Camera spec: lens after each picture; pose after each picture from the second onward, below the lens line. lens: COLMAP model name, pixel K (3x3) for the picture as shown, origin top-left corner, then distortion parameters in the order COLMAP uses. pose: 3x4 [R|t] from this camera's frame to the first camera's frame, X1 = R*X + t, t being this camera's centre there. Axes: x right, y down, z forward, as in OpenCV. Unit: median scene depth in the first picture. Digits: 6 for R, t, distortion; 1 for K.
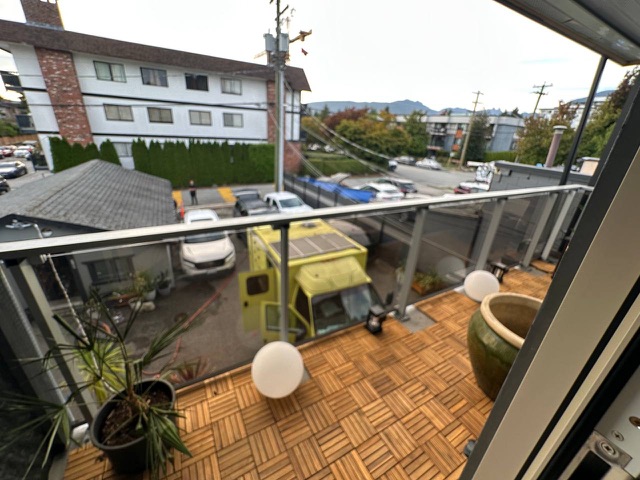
lens RADIAL K [[261.6, 0, 320.0], [0, 261.6, 240.0], [0, 0, 1]] dist [-0.010246, 0.000333]
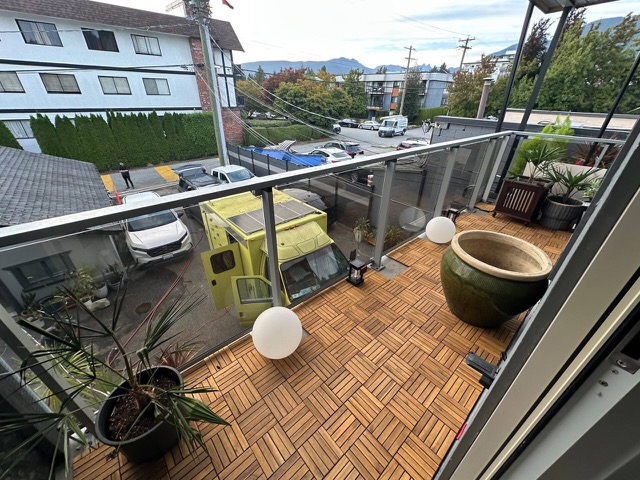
lens RADIAL K [[255.0, 0, 320.0], [0, 255.0, 240.0], [0, 0, 1]] dist [-0.001033, 0.000046]
pose [[0.977235, -0.137496, 0.161574, -0.048780], [0.116525, 0.984267, 0.132818, 0.010461], [-0.177294, -0.110967, 0.977882, 0.013420]]
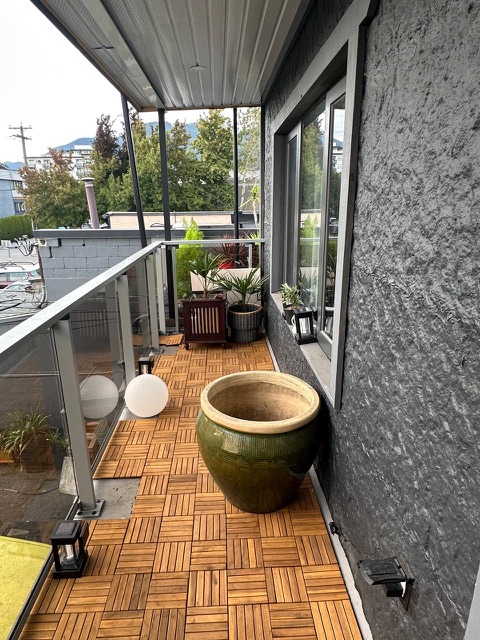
lens RADIAL K [[404.1, 0, 236.2], [0, 404.1, 325.9], [0, 0, 1]] dist [-0.000718, -0.001735]
pose [[0.456734, -0.327530, 0.827114, -0.085961], [0.384922, 0.910976, 0.148184, -0.047596], [-0.802016, 0.250694, 0.542147, 0.117861]]
